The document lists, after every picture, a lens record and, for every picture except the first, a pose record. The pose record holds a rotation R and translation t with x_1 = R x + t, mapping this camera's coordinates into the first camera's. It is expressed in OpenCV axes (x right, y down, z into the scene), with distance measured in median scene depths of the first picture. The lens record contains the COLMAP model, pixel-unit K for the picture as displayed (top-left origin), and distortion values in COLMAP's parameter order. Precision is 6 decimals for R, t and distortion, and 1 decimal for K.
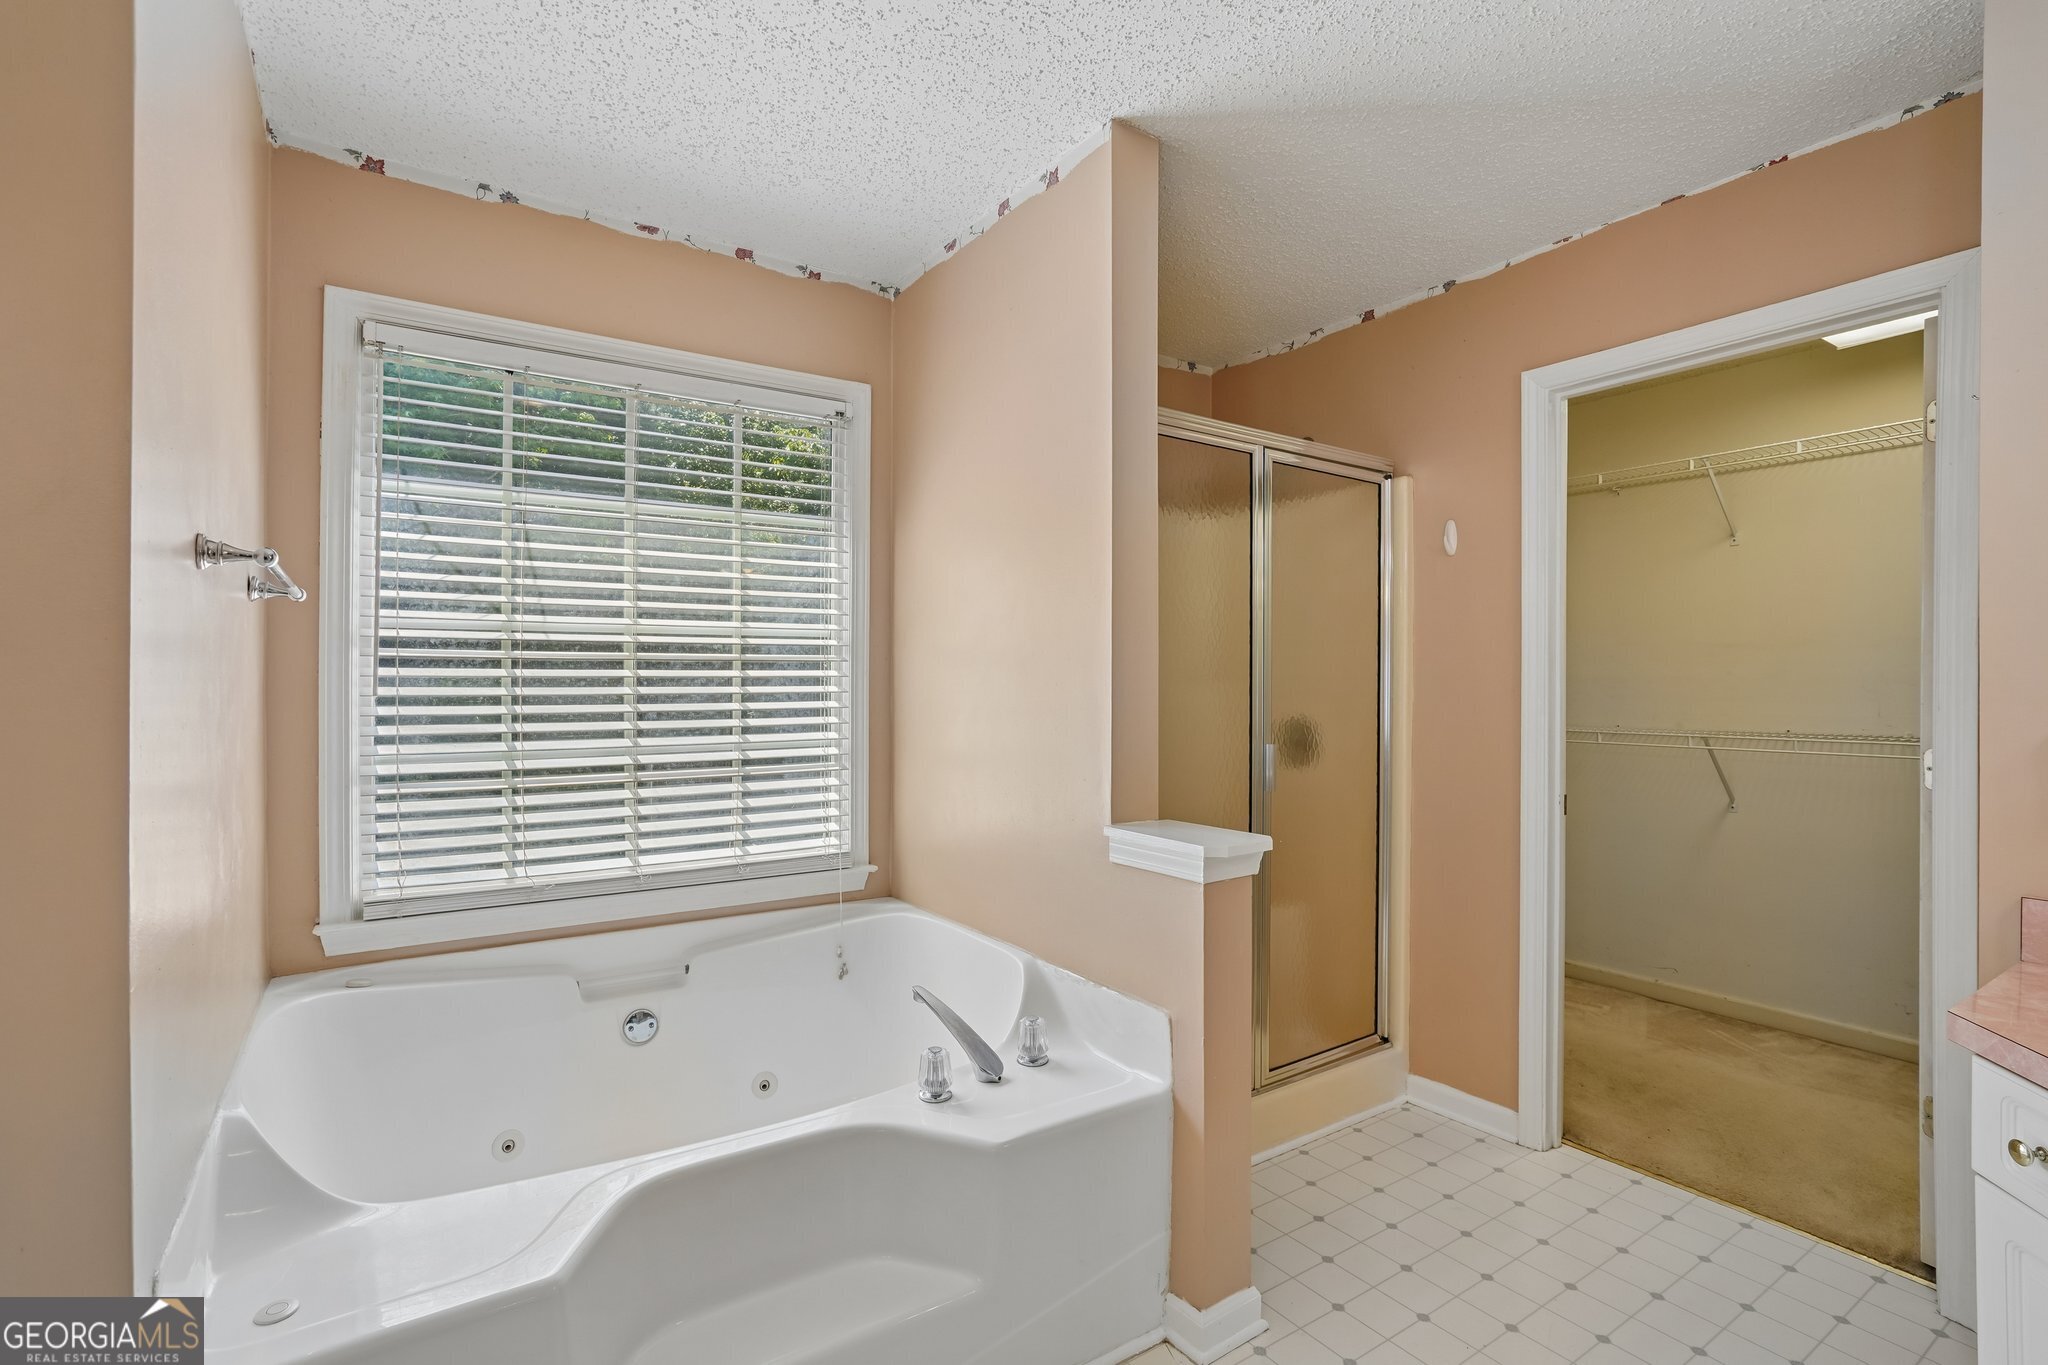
lens RADIAL K [[983.7, 0, 1036.0], [0, 983.7, 689.2], [0, 0, 1]] dist [-0.054323, 0.045748]
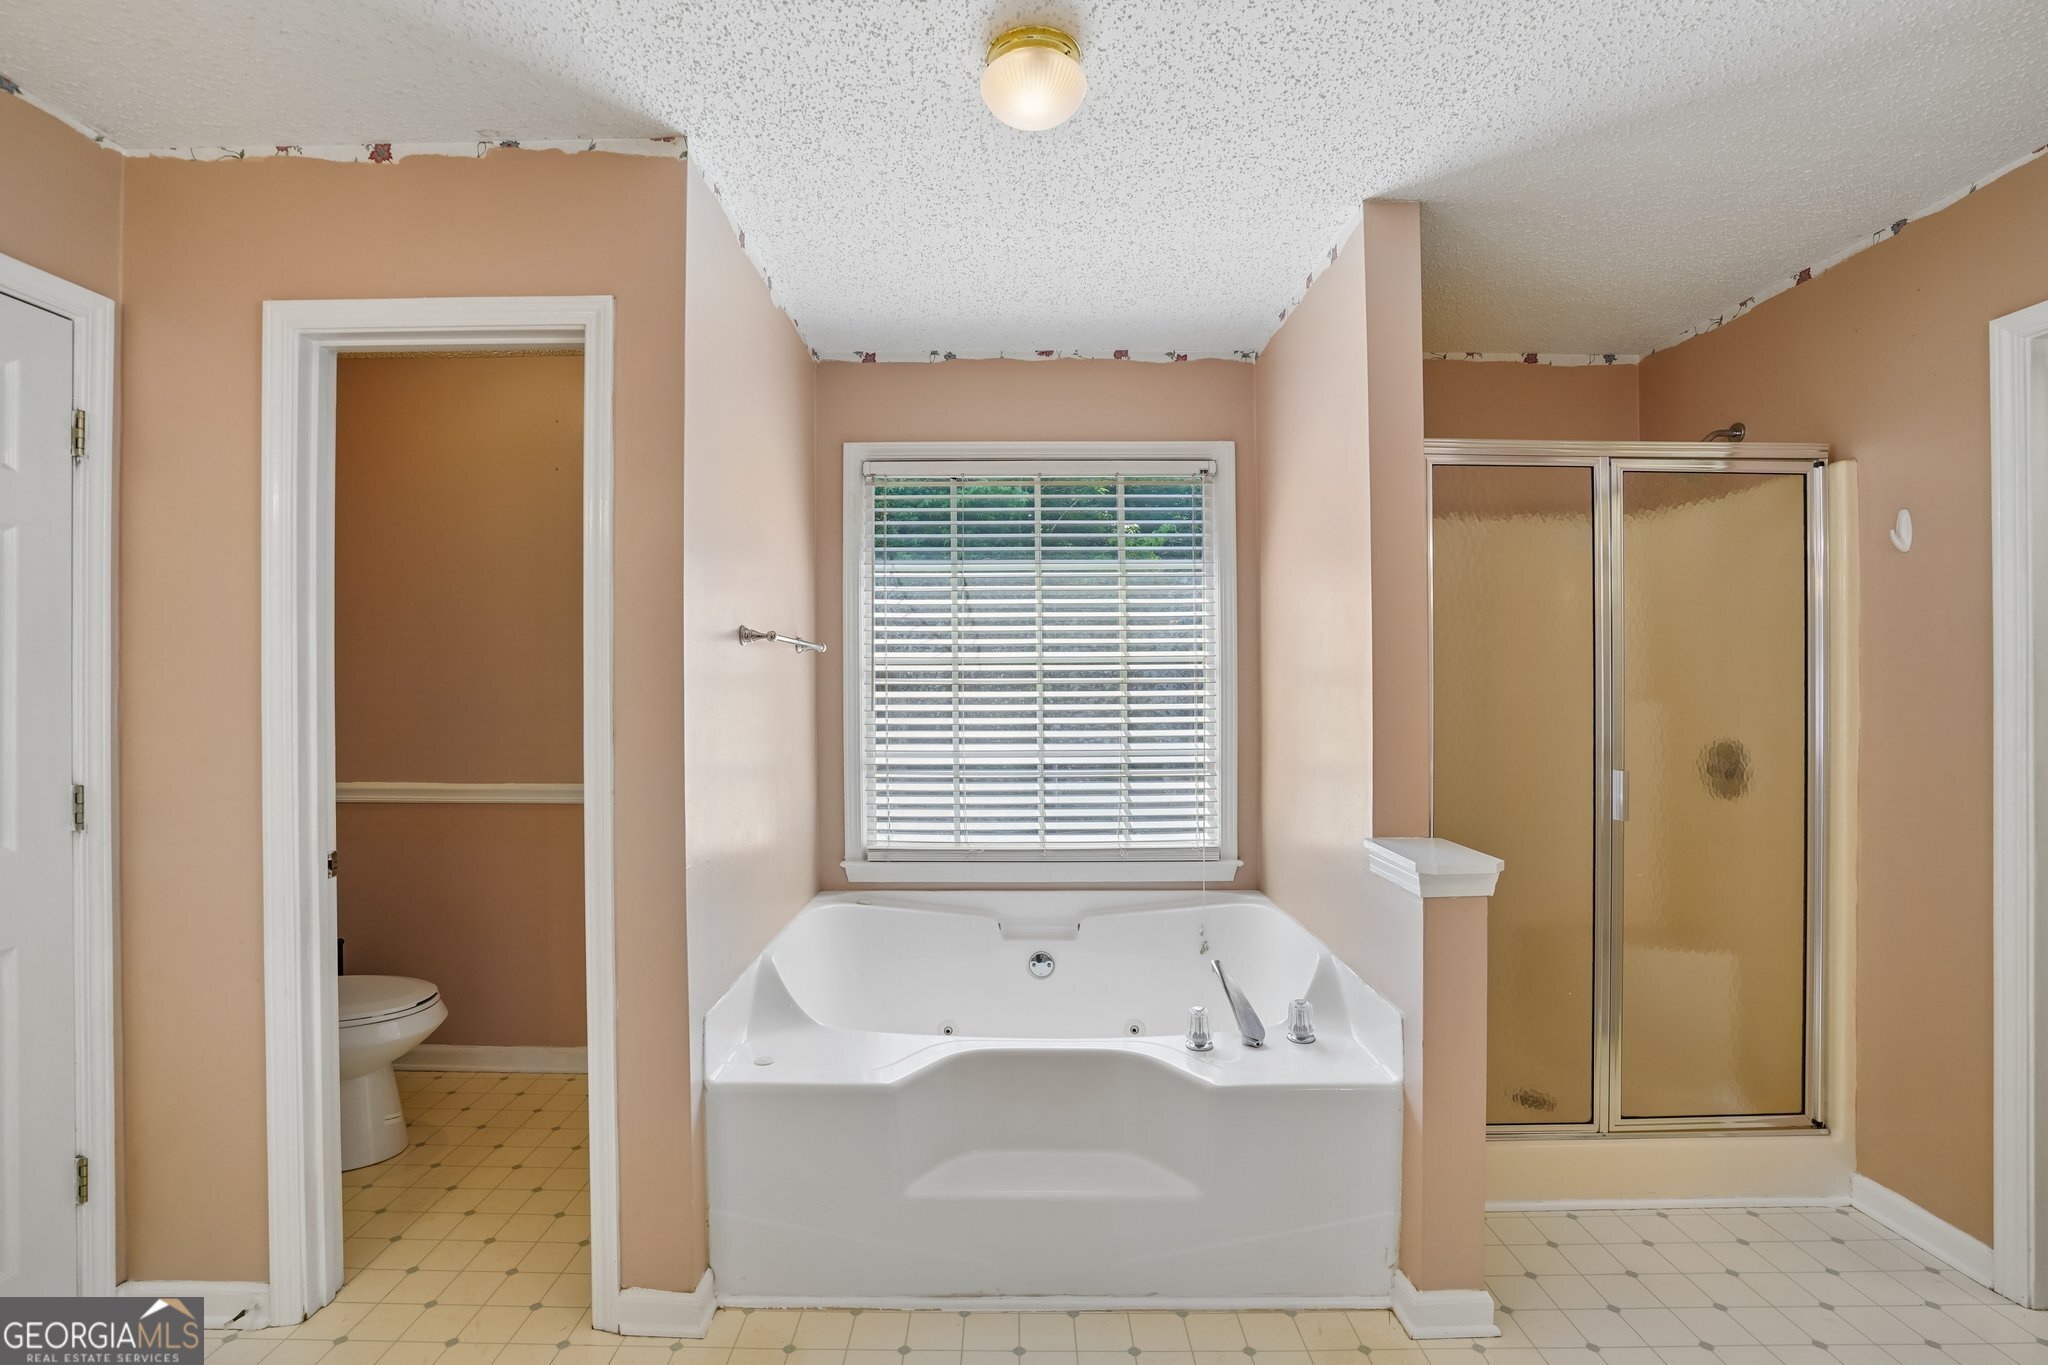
lens RADIAL K [[970.3, 0, 997.5], [0, 970.3, 691.6], [0, 0, 1]] dist [-0.024666, 0.005827]
pose [[0.828651, 0.002144, -0.559761, 0.284437], [-0.001471, 0.999998, 0.001652, -0.023601], [0.559763, -0.000545, 0.828652, -0.116177]]
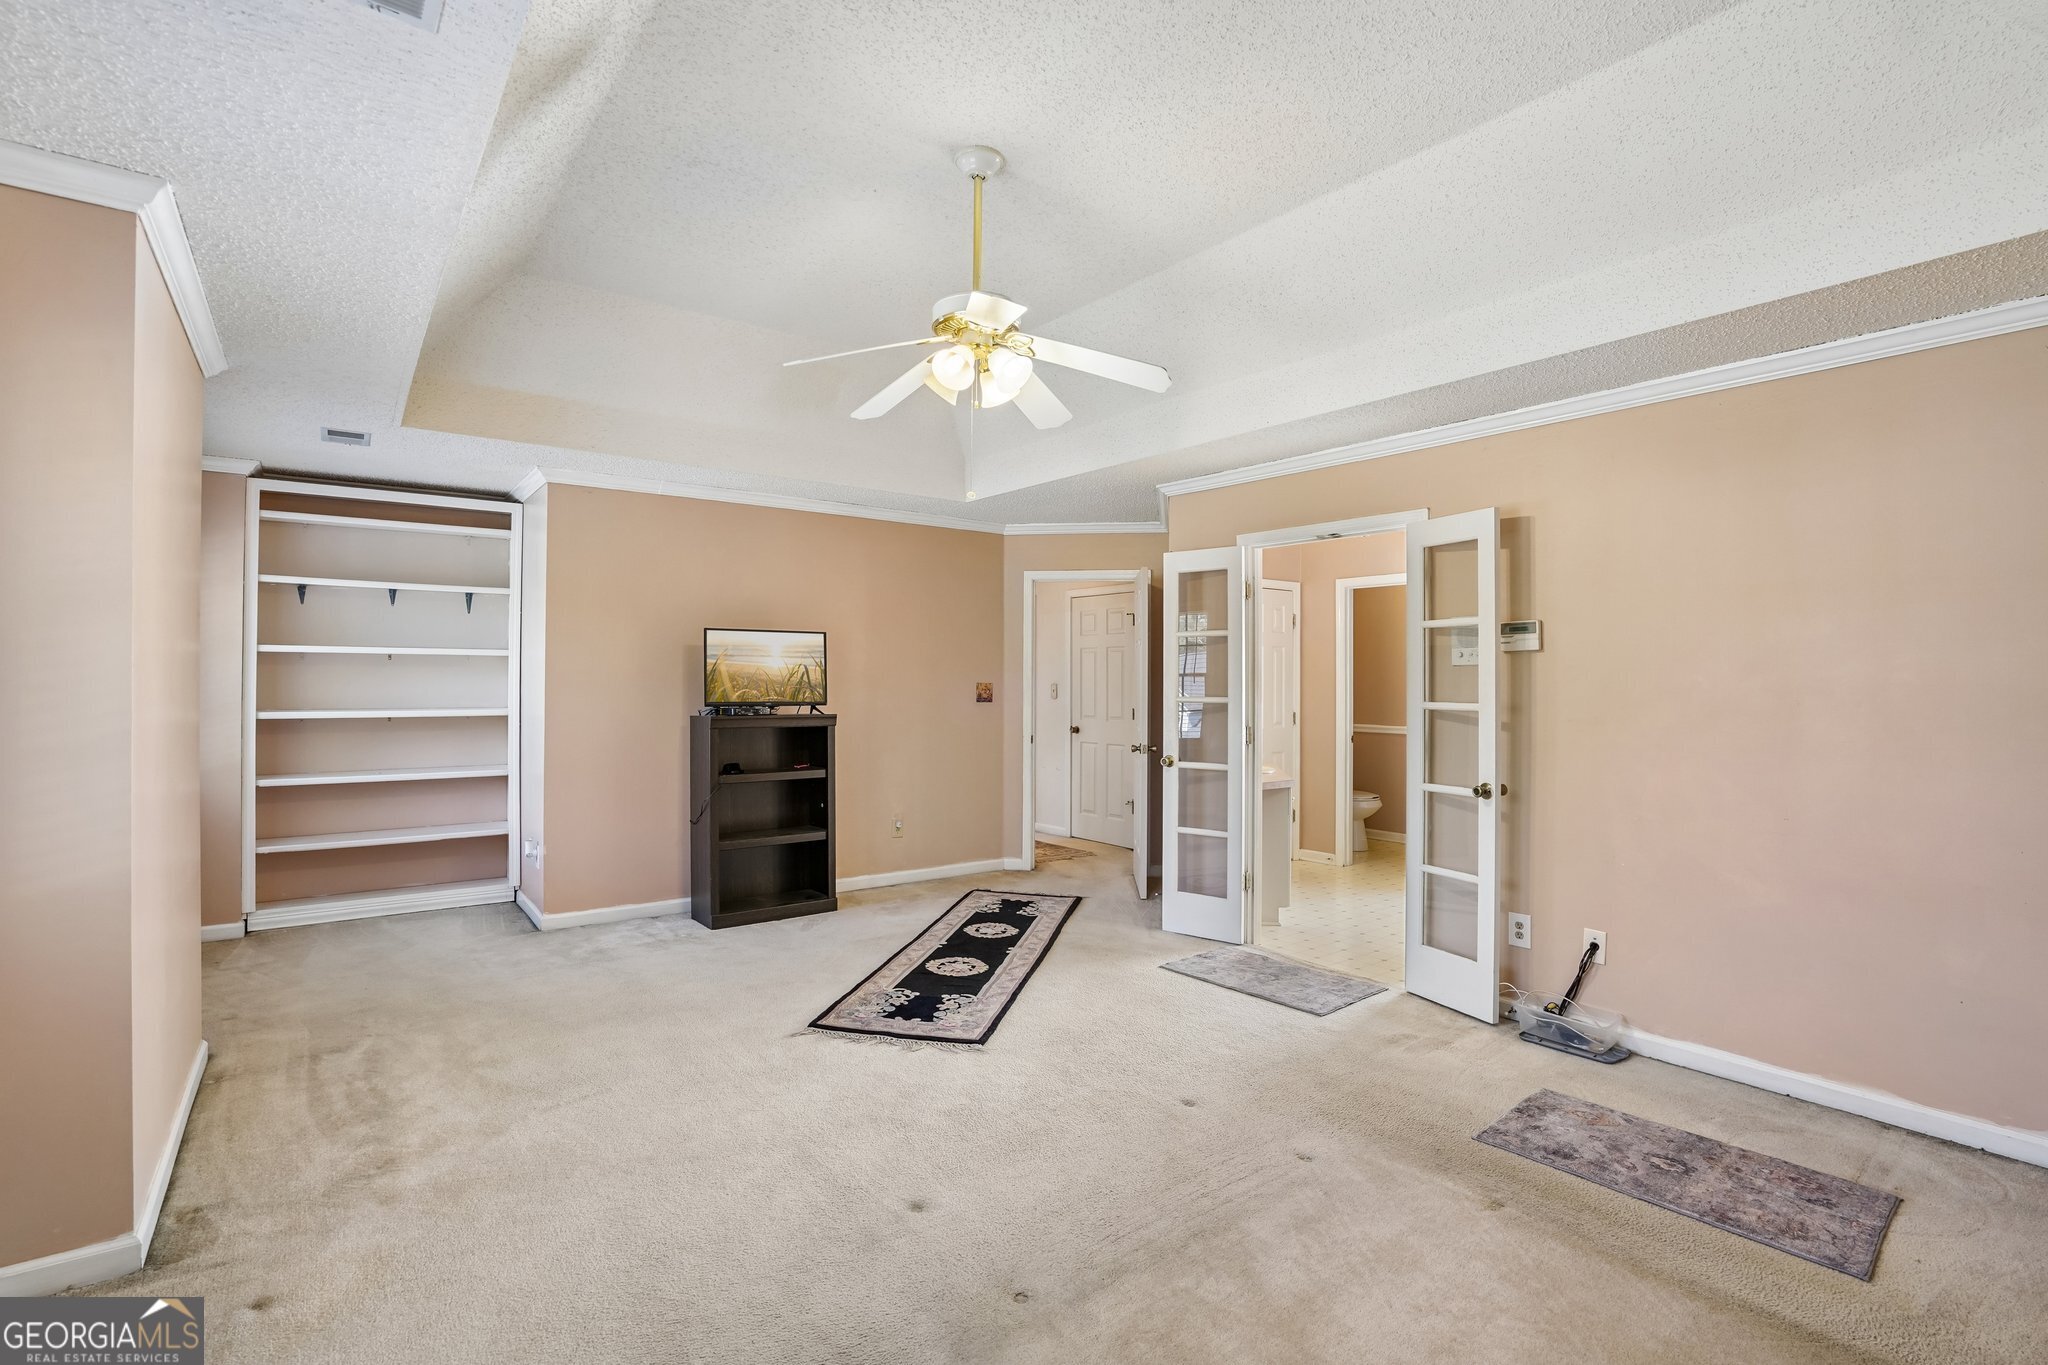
lens RADIAL K [[946.4, 0, 1011.2], [0, 946.4, 682.5], [0, 0, 1]] dist [-0.057486, 0.023480]
pose [[0.042054, 0.007820, -0.999085, 2.155523], [-0.001149, 0.999969, 0.007779, -0.060883], [0.999115, 0.000821, 0.042062, -0.909432]]
